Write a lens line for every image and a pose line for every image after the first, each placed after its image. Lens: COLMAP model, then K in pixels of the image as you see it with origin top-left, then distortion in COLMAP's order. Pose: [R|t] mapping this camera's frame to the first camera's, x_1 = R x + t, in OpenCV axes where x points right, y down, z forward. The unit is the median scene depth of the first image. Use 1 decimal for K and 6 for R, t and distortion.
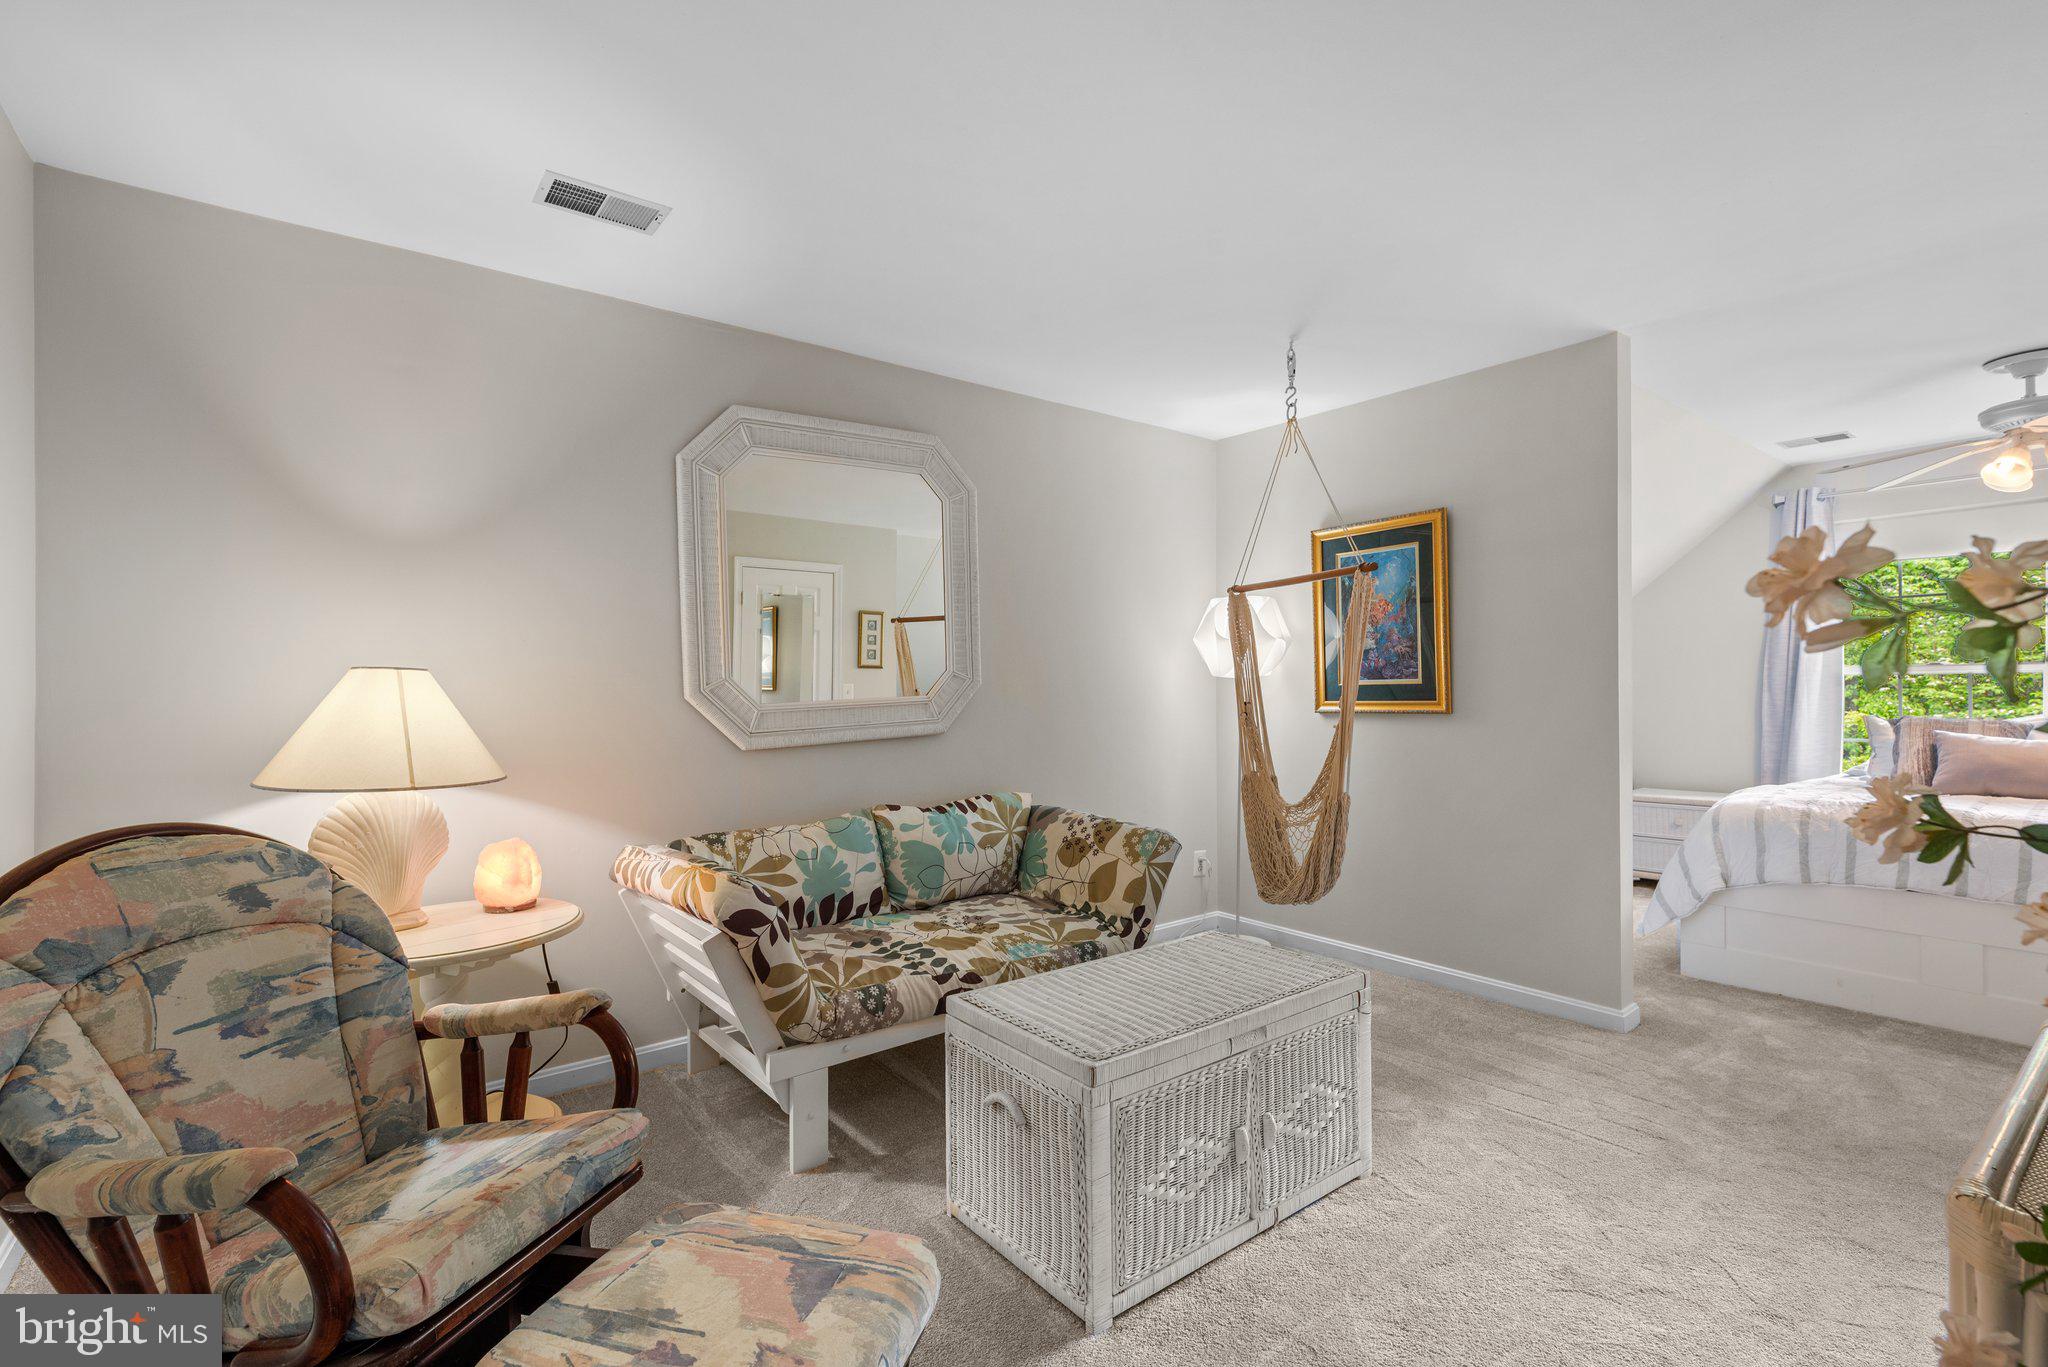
lens RADIAL K [[932.9, 0, 1027.2], [0, 932.9, 691.7], [0, 0, 1]] dist [0.002009, 0.000811]
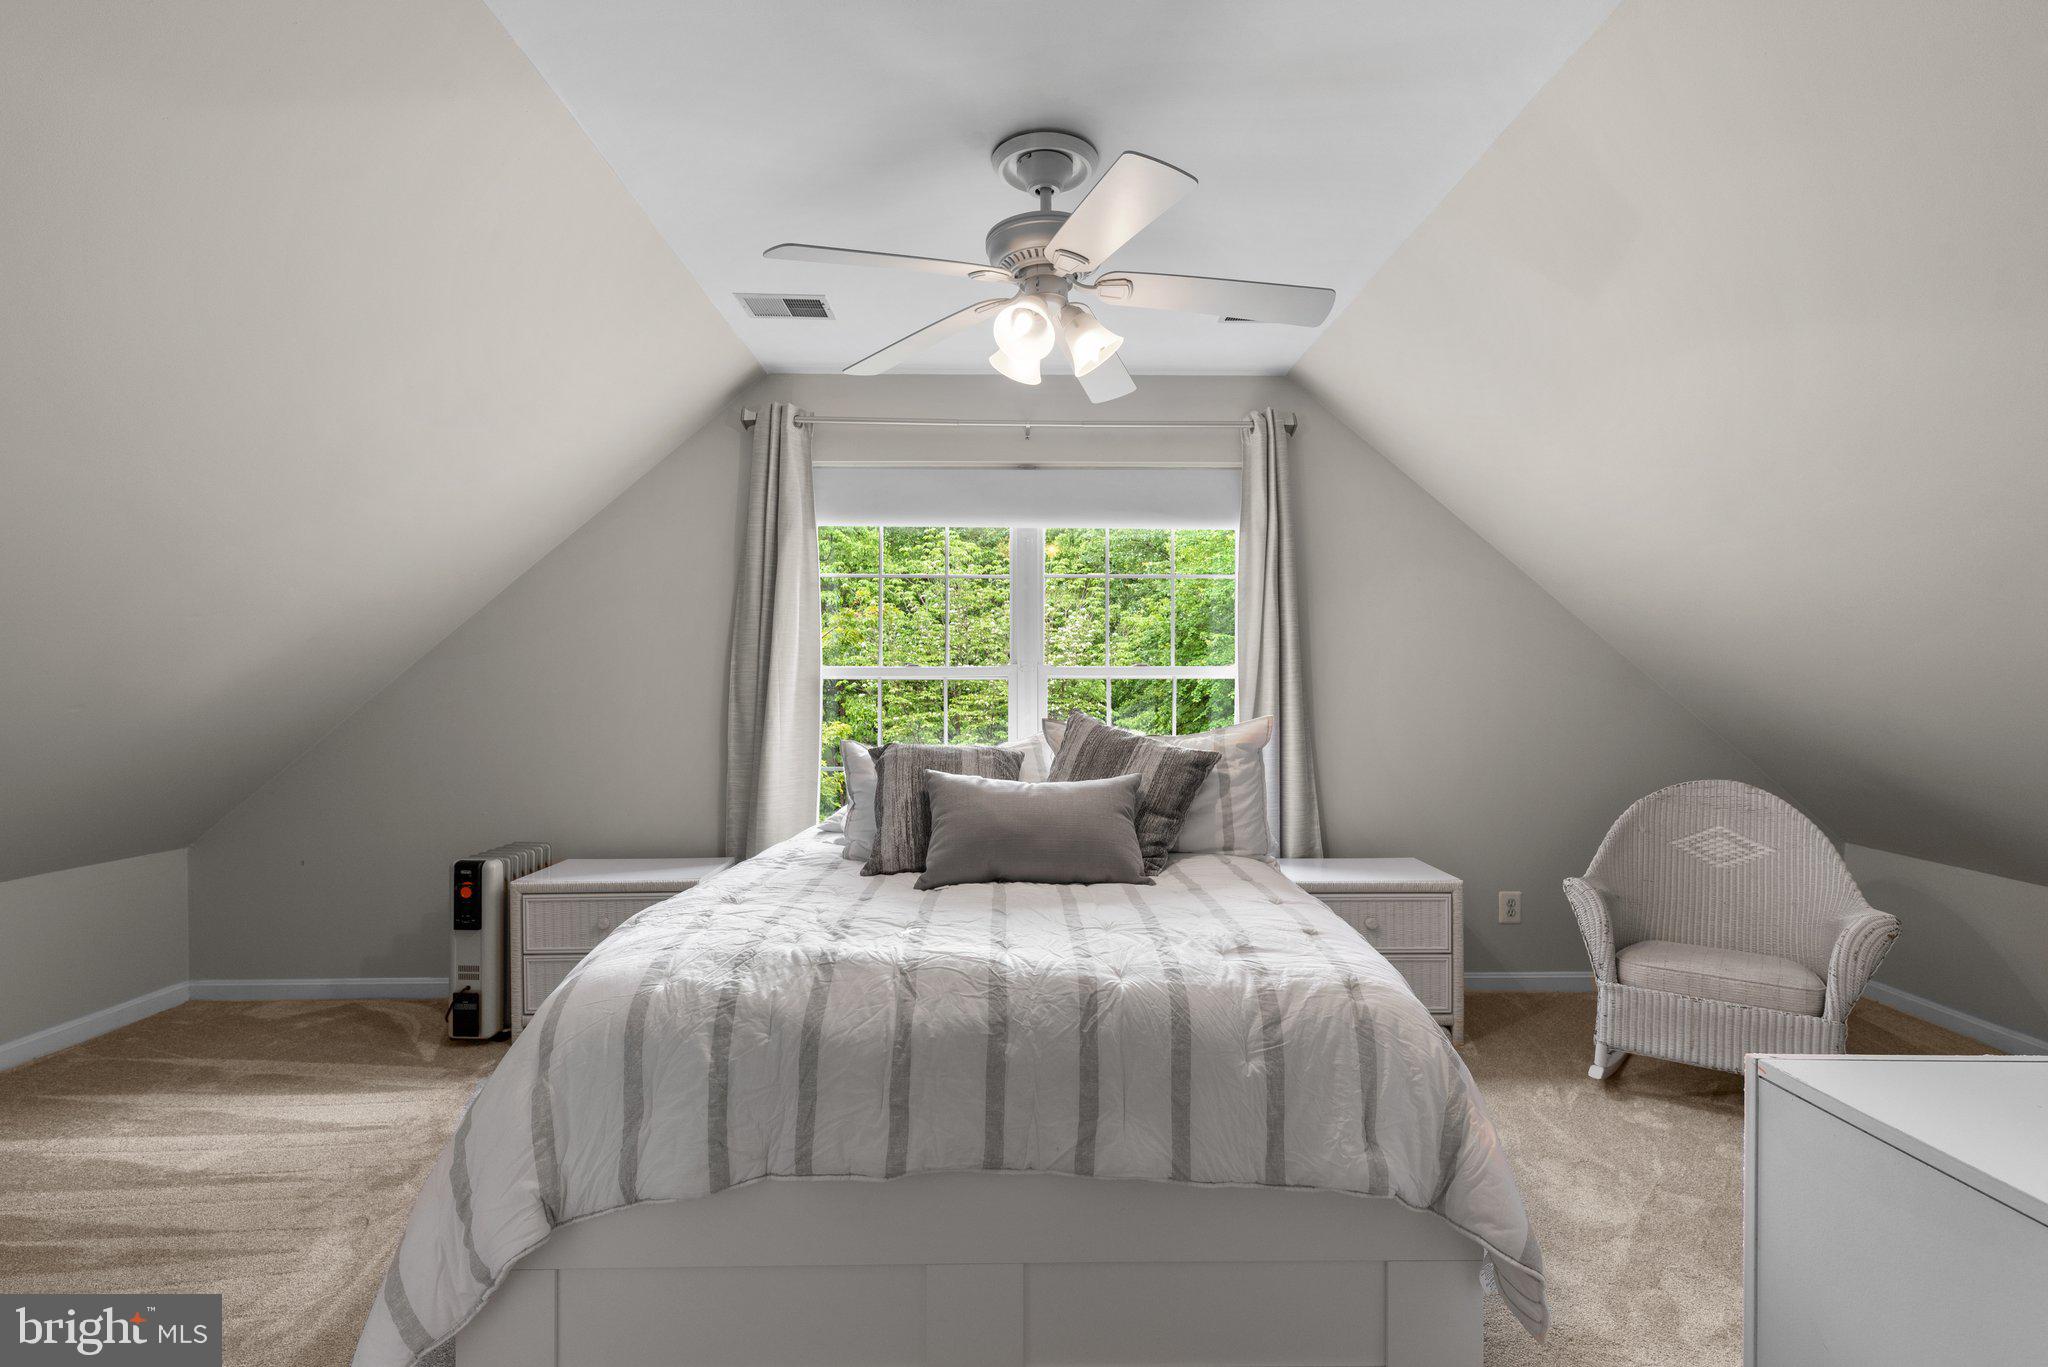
lens RADIAL K [[932.9, 0, 1027.2], [0, 932.9, 691.7], [0, 0, 1]] dist [0.002009, 0.000811]
pose [[0.607088, 0.008042, 0.794594, 0.543107], [-0.006039, 0.999967, -0.005506, -0.006976], [-0.794612, -0.001456, 0.607116, 0.597331]]
